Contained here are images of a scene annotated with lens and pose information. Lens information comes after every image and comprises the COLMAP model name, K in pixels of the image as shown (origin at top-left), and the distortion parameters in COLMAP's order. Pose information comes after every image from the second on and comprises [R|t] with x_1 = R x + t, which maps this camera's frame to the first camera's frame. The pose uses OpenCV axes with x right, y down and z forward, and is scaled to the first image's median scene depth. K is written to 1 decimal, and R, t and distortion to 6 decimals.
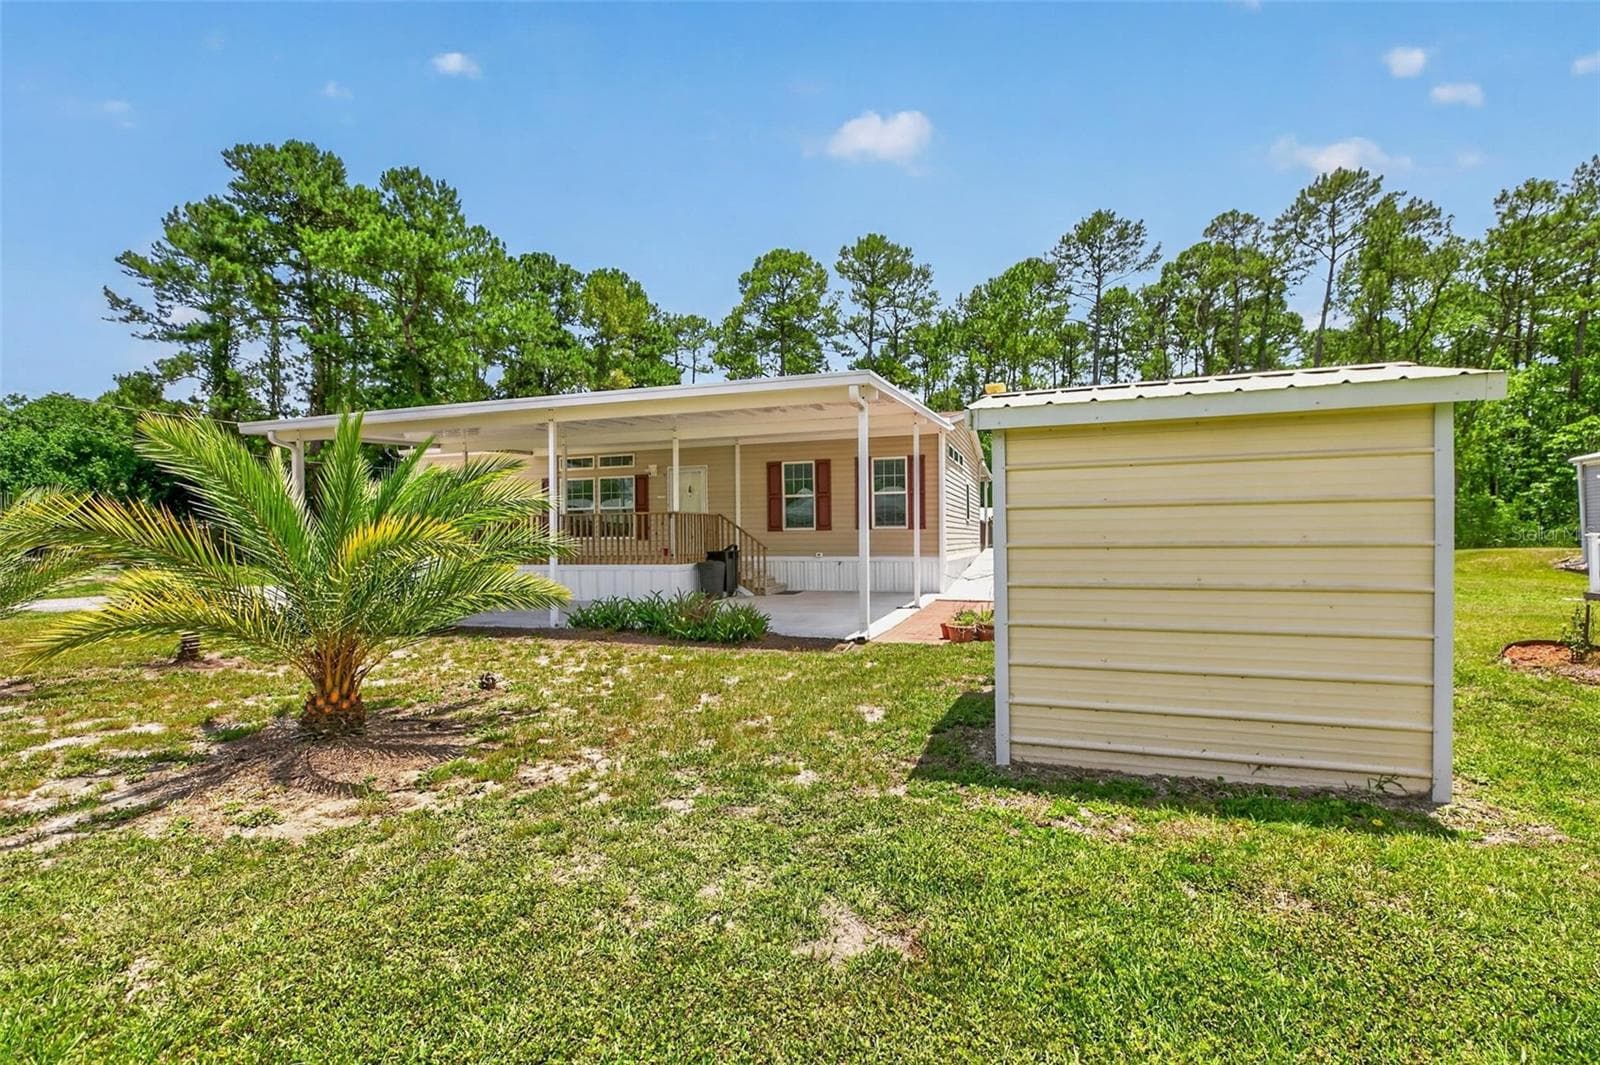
lens RADIAL K [[745.0, 0, 799.0], [0, 745.0, 564.9], [0, 0, 1]] dist [-0.001292, -0.009065]
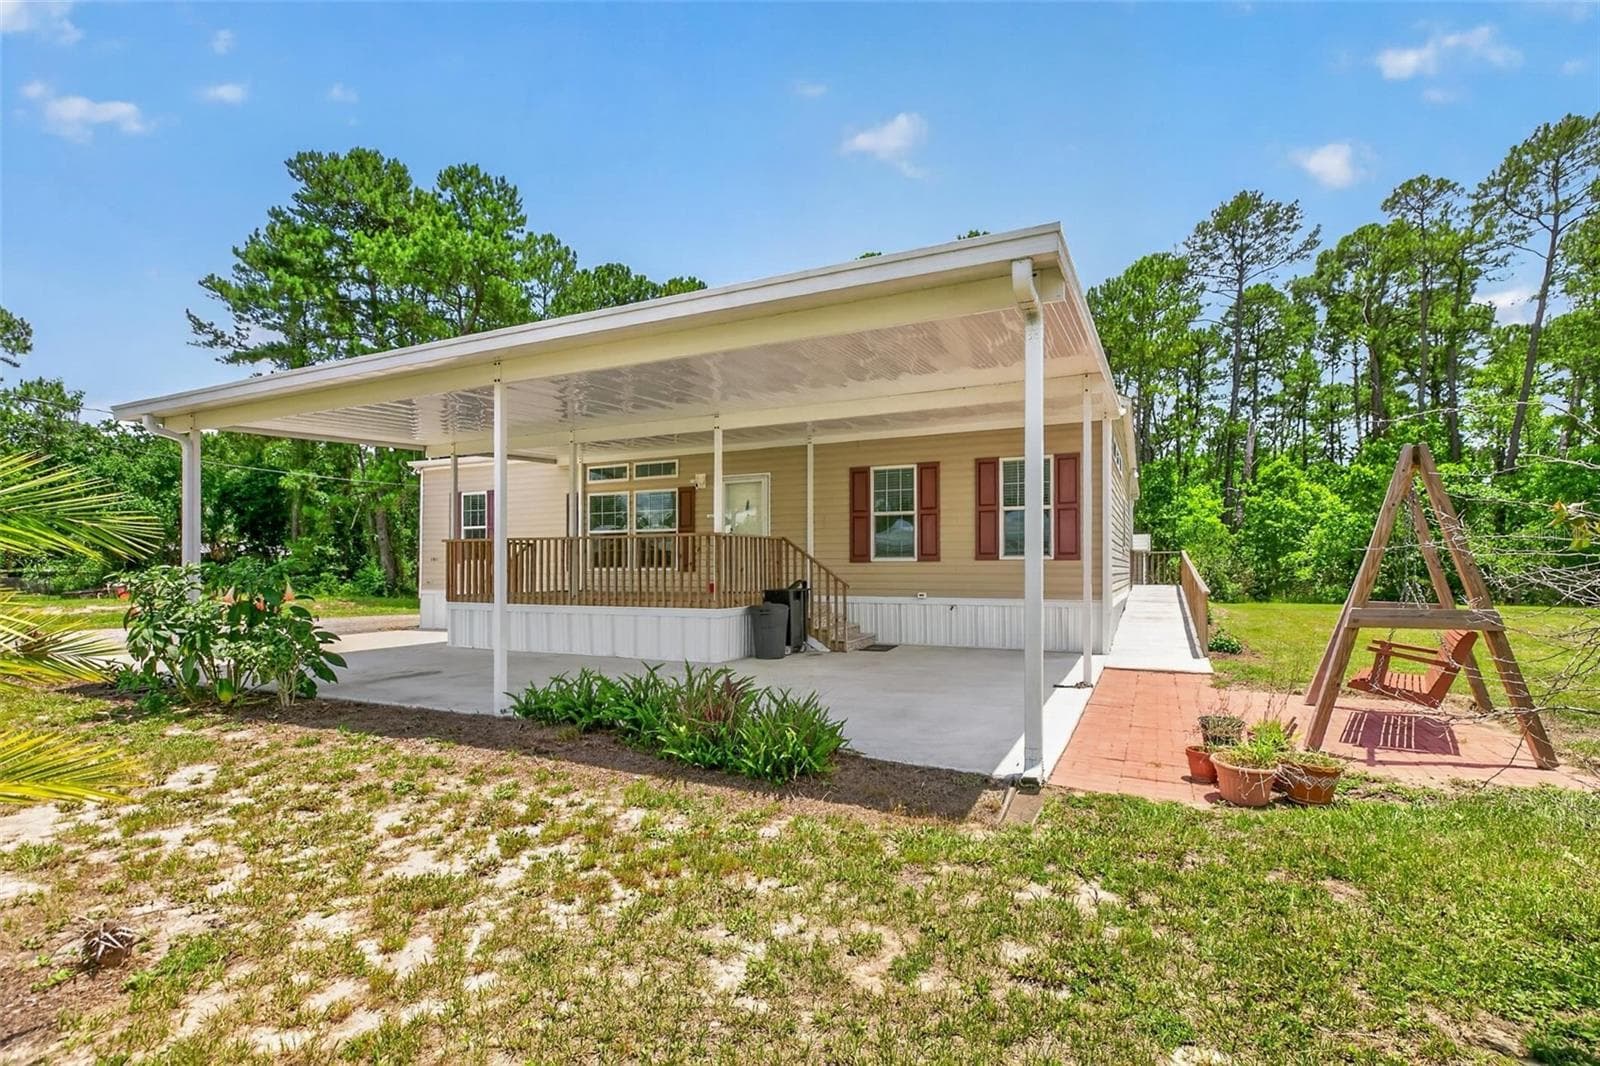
lens RADIAL K [[745.0, 0, 799.0], [0, 745.0, 565.4], [0, 0, 1]] dist [-0.001292, -0.009065]
pose [[0.993071, 0.007657, -0.117267, -0.003046], [-0.012225, 0.999192, -0.038281, -0.006414], [0.116880, 0.039449, 0.992362, 0.131478]]
